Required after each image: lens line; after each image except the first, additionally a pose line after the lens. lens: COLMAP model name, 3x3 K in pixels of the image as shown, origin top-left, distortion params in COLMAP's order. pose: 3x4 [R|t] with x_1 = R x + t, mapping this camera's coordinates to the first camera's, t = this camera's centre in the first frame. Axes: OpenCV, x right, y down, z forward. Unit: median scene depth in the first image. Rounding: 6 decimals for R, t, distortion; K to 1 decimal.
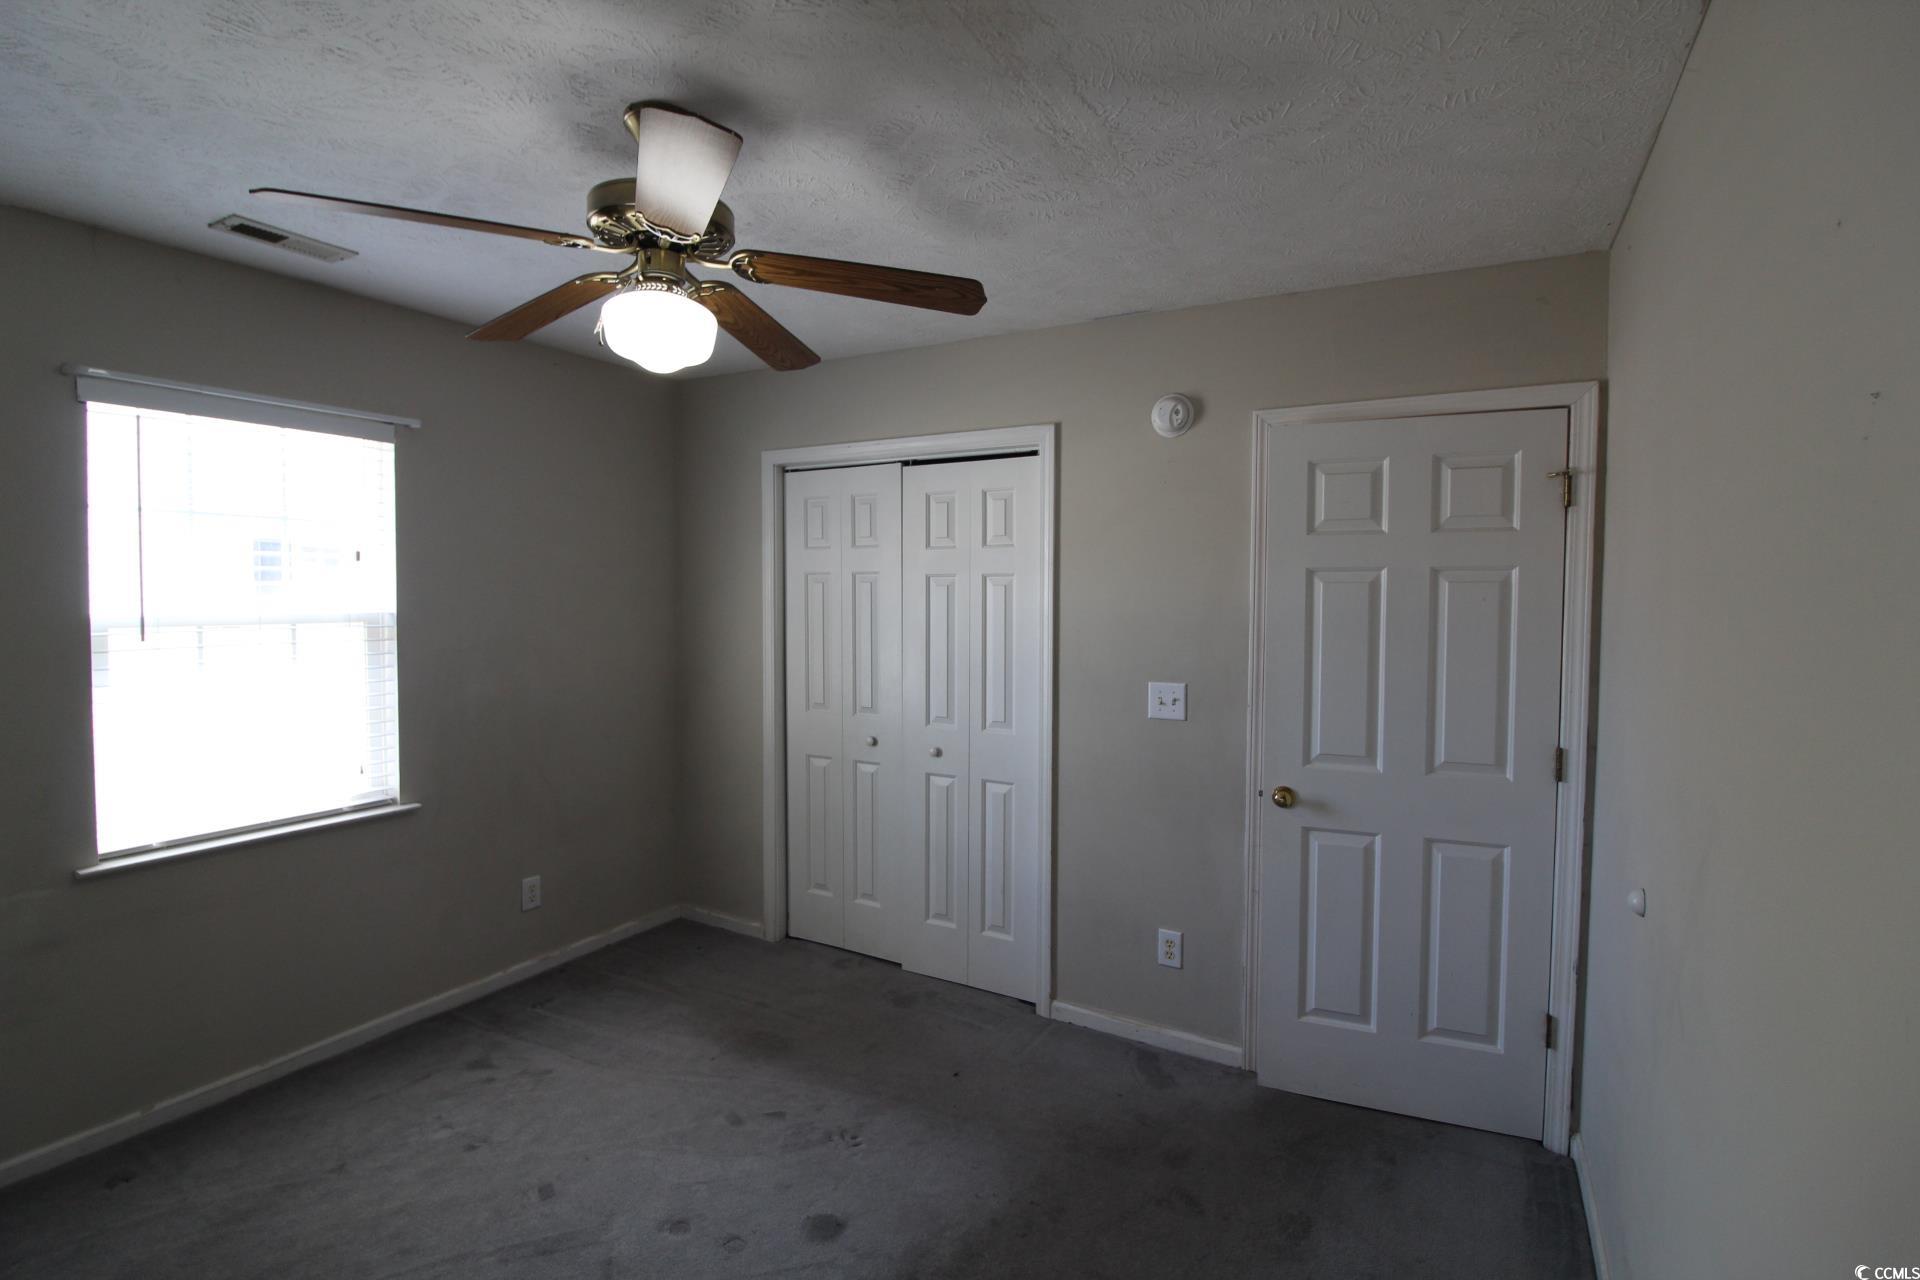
lens RADIAL K [[886.3, 0, 949.5], [0, 886.3, 635.9], [0, 0, 1]] dist [-0.002666, -0.010851]
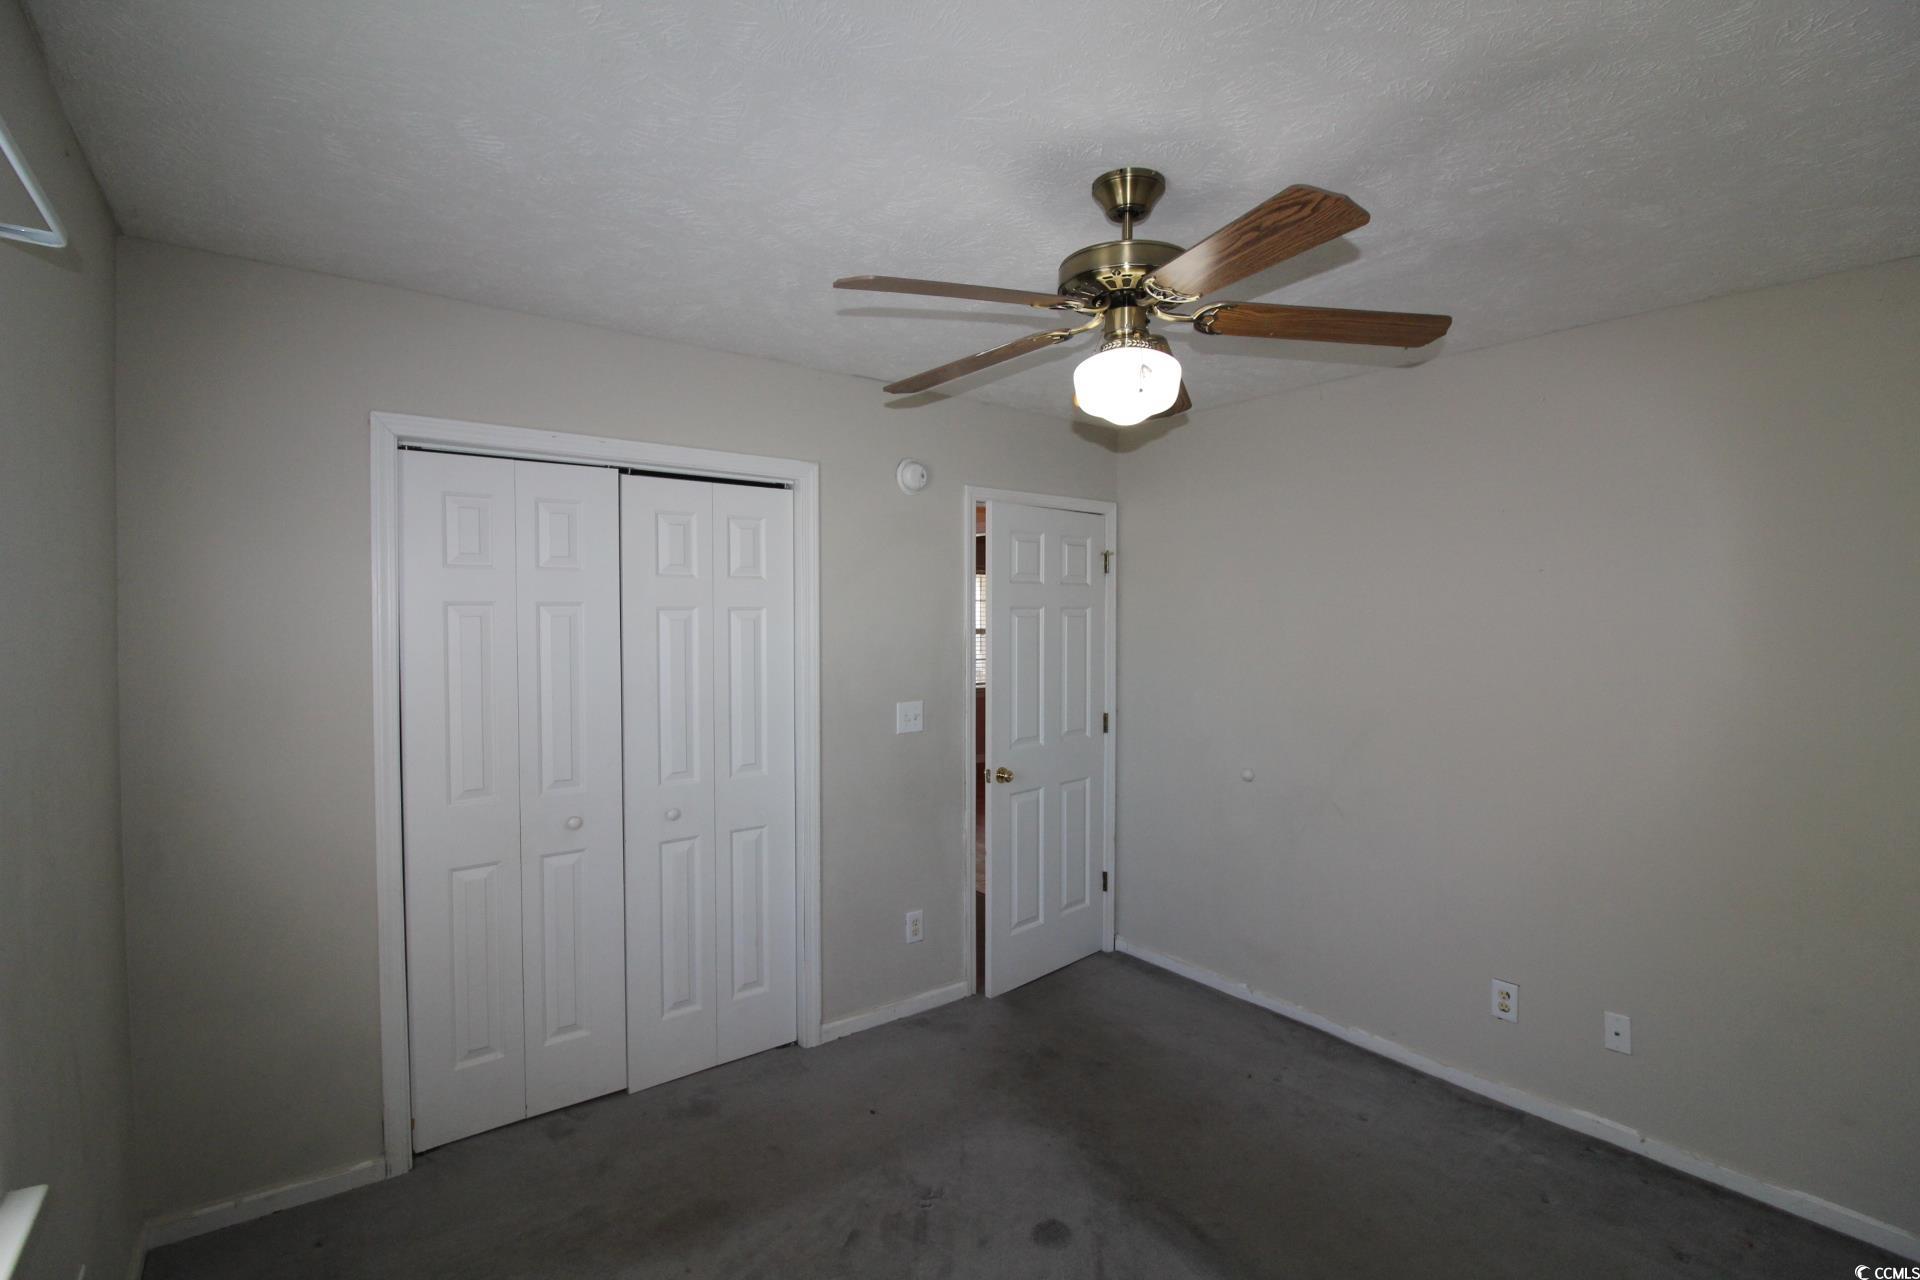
lens RADIAL K [[886.3, 0, 963.0], [0, 886.3, 651.1], [0, 0, 1]] dist [-0.002666, -0.010851]
pose [[0.388156, -0.040688, 0.920695, -0.753567], [0.049531, 0.998502, 0.023244, -0.036014], [-0.920262, 0.036580, 0.389590, 0.442792]]
